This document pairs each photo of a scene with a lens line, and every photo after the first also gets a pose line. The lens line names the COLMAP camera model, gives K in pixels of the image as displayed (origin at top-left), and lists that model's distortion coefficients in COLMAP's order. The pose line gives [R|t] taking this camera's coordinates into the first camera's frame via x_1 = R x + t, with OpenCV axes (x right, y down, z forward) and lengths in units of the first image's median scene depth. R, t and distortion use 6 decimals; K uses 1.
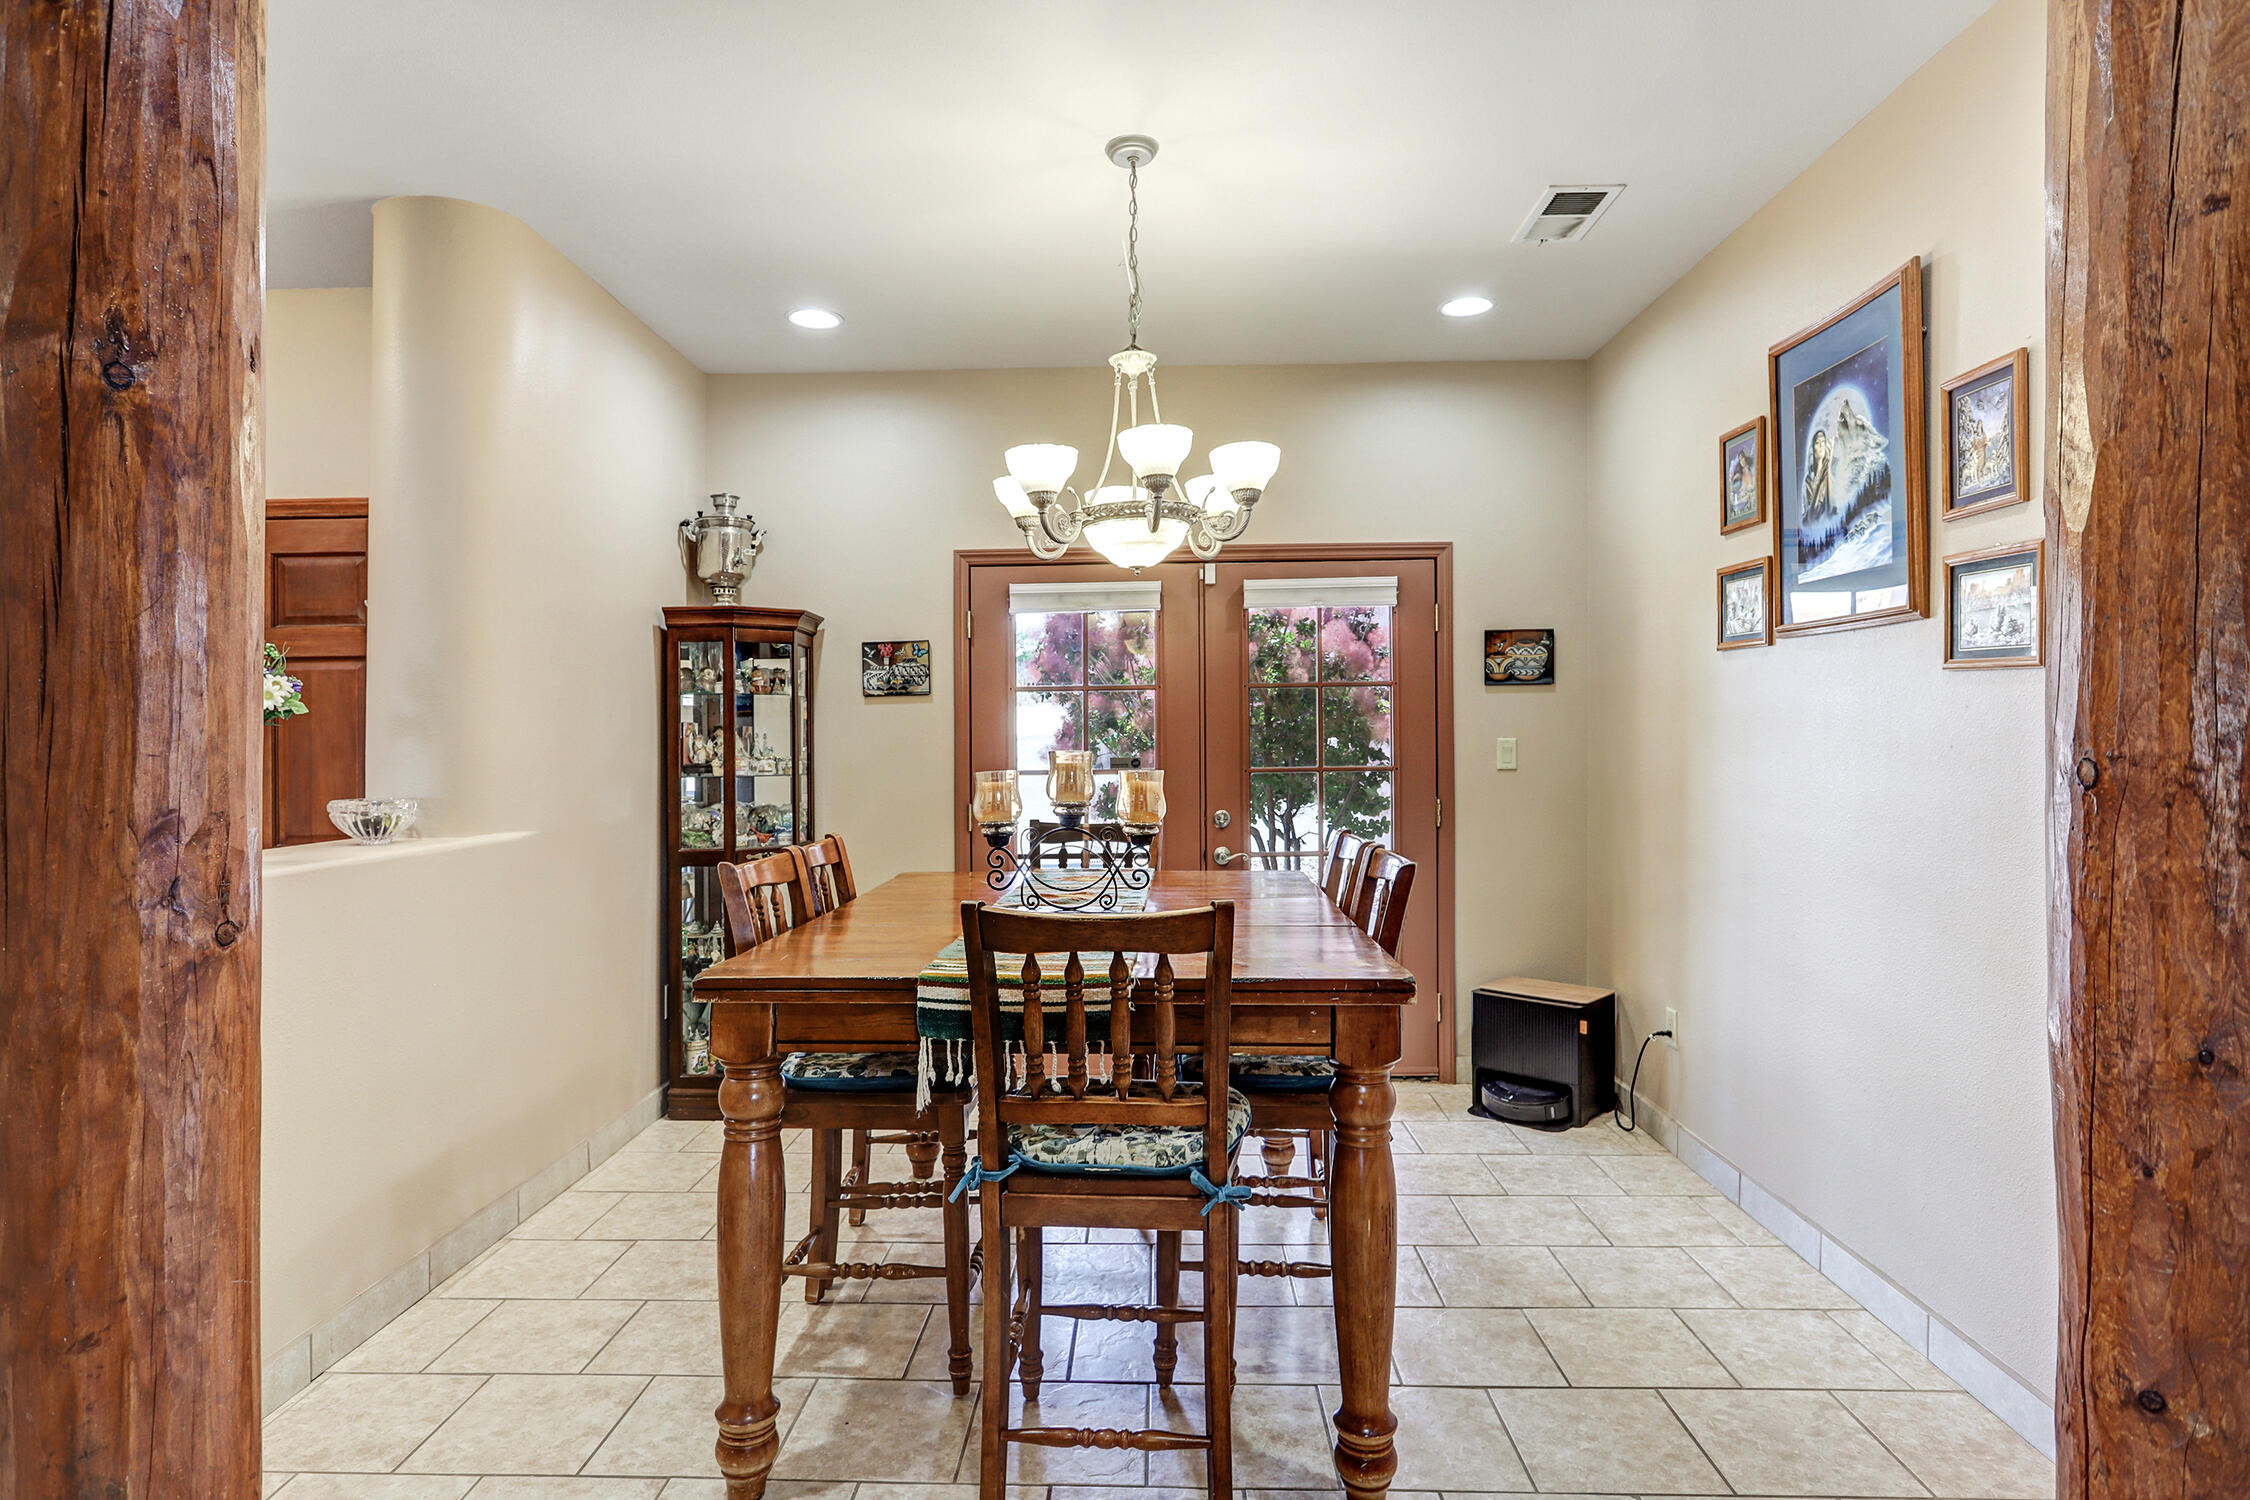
lens RADIAL K [[1213.5, 0, 1118.1], [0, 1213.5, 745.0], [0, 0, 1]] dist [-0.003484, 0.000071]
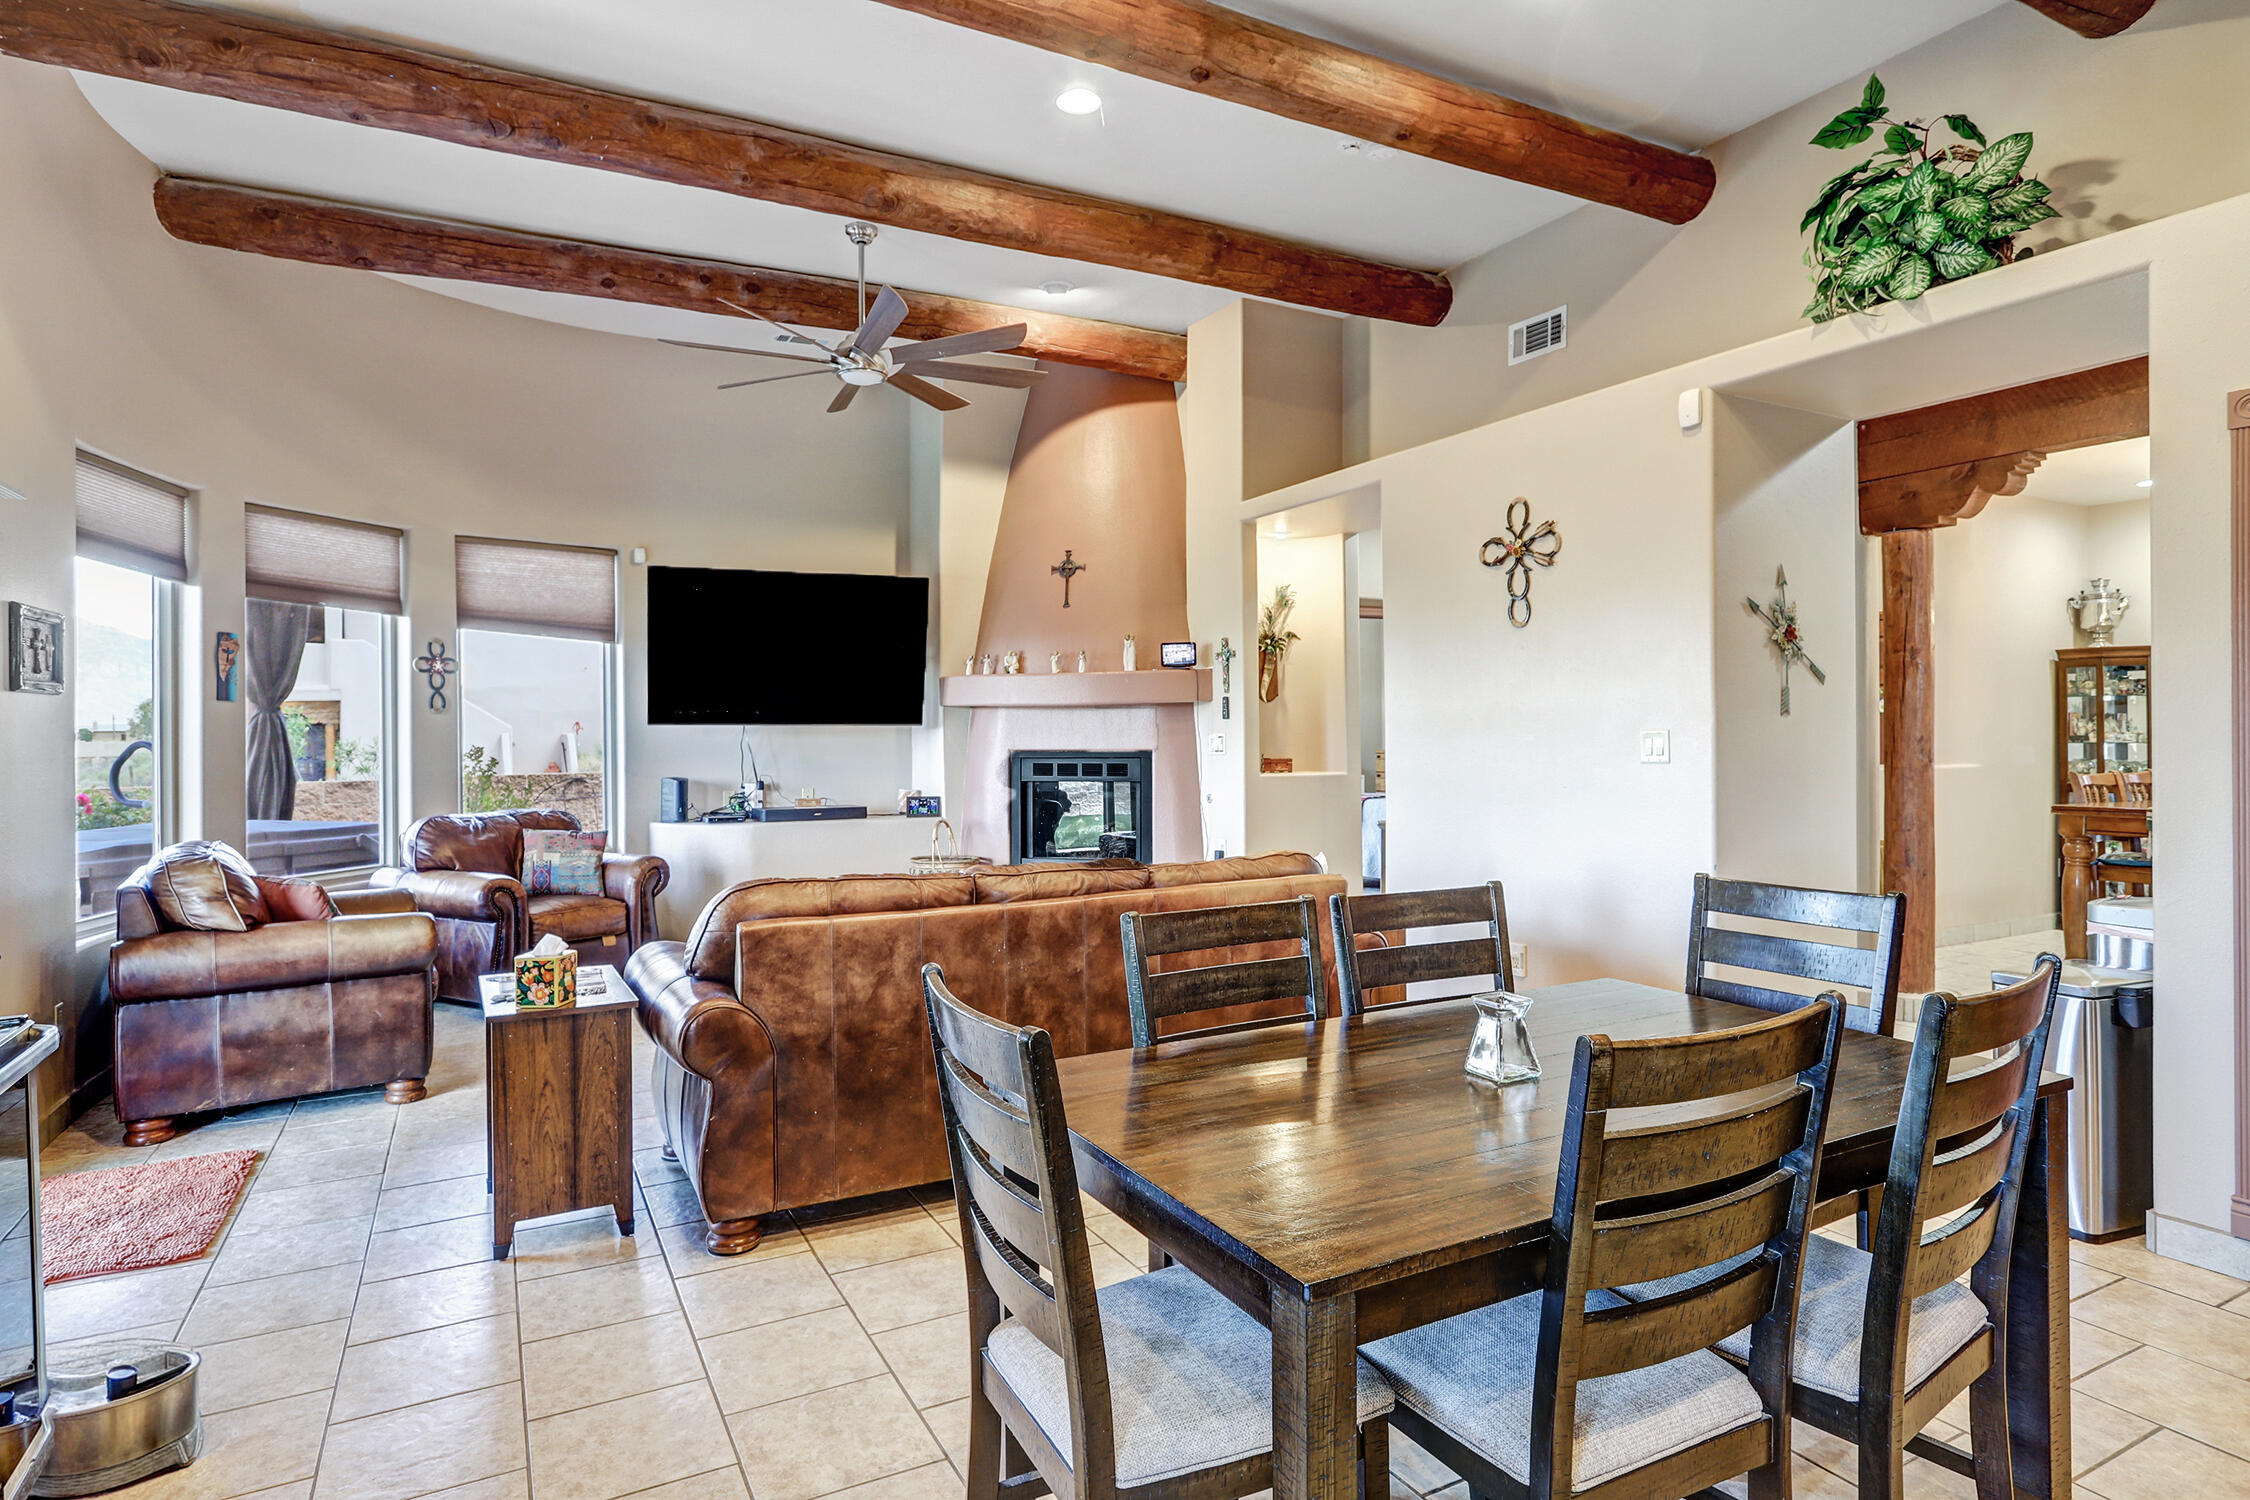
lens RADIAL K [[1213.5, 0, 1116.0], [0, 1213.5, 738.8], [0, 0, 1]] dist [-0.003484, 0.000071]
pose [[0.498960, -0.000824, -0.866625, 0.489269], [0.007455, 0.999967, 0.003341, 0.003831], [0.866593, -0.008128, 0.498949, -1.117561]]
